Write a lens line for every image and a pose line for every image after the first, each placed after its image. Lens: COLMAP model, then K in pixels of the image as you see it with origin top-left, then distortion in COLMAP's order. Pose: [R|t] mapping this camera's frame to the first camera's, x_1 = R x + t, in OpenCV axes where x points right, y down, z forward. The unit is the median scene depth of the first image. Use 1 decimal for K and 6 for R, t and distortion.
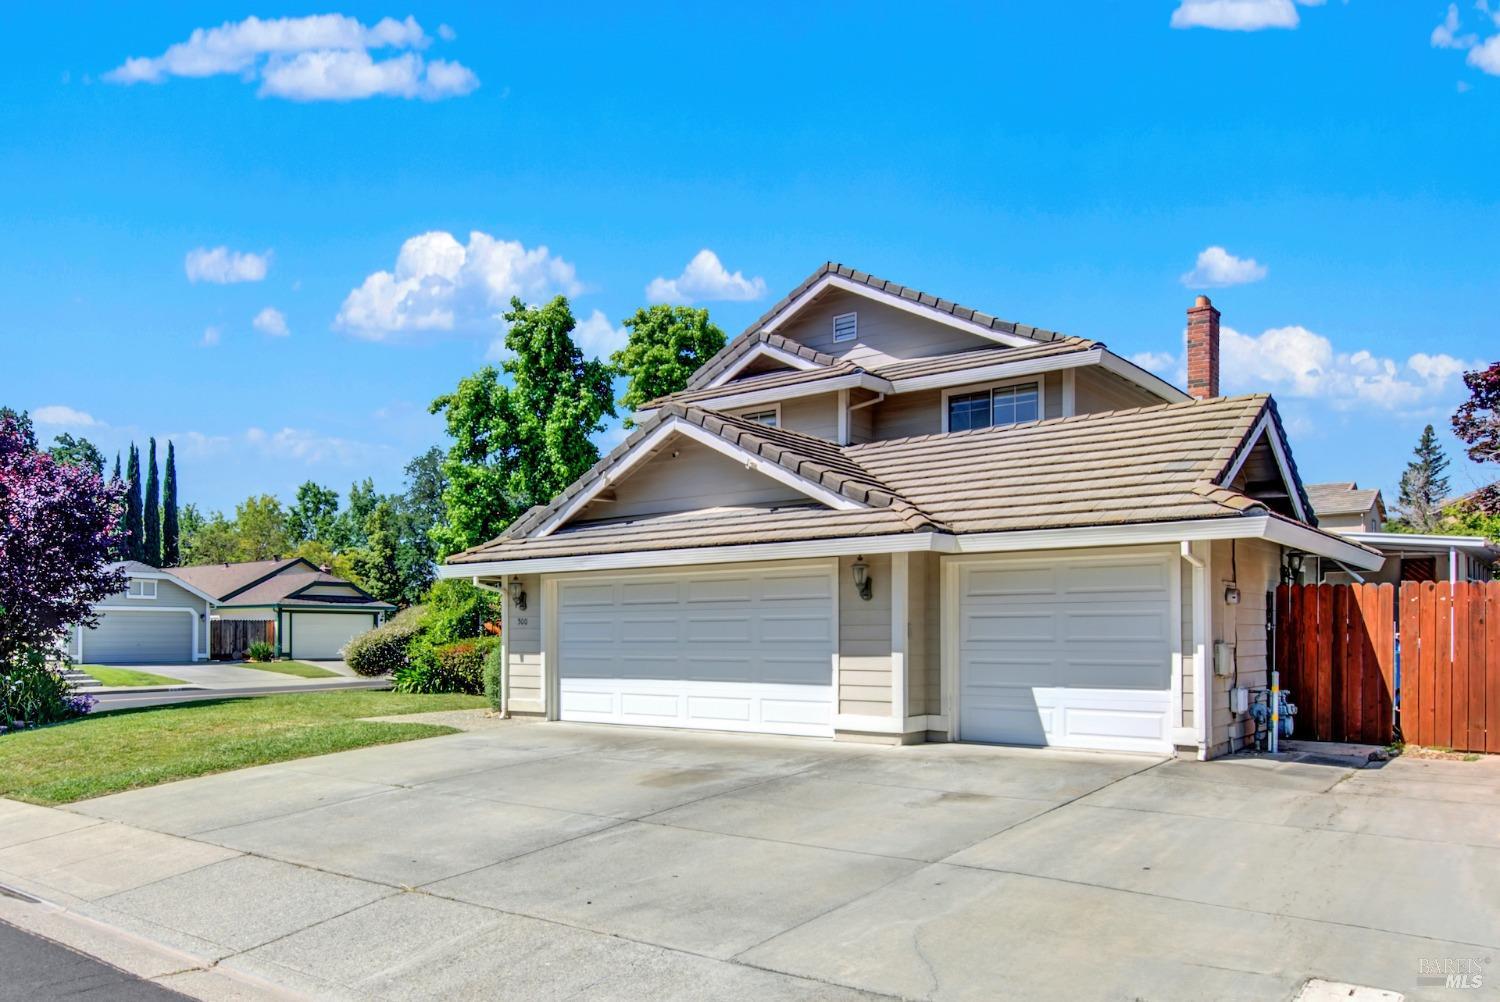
lens RADIAL K [[599.3, 0, 746.8], [0, 599.3, 515.1], [0, 0, 1]] dist [0.004742, -0.002541]
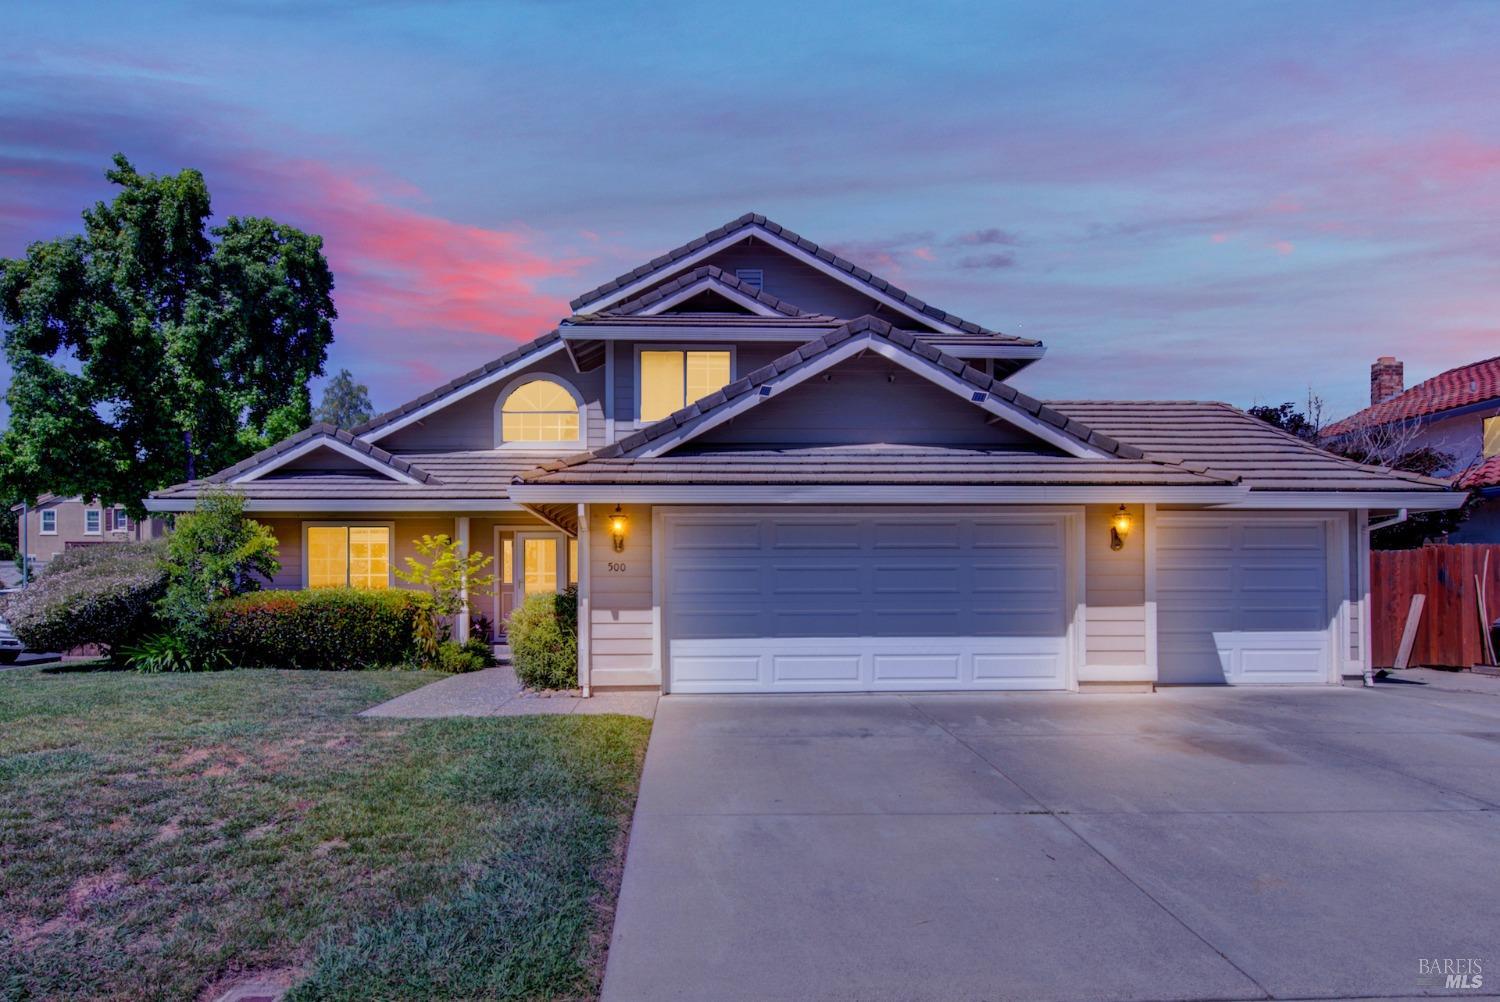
lens RADIAL K [[577.0, 0, 706.5], [0, 577.0, 487.6], [0, 0, 1]] dist [0.001463, 0.000000]
pose [[0.901852, 0.076948, 0.425137, -0.595781], [-0.085757, 0.996315, 0.001590, 0.068060], [-0.423448, -0.037893, 0.905127, 0.302874]]
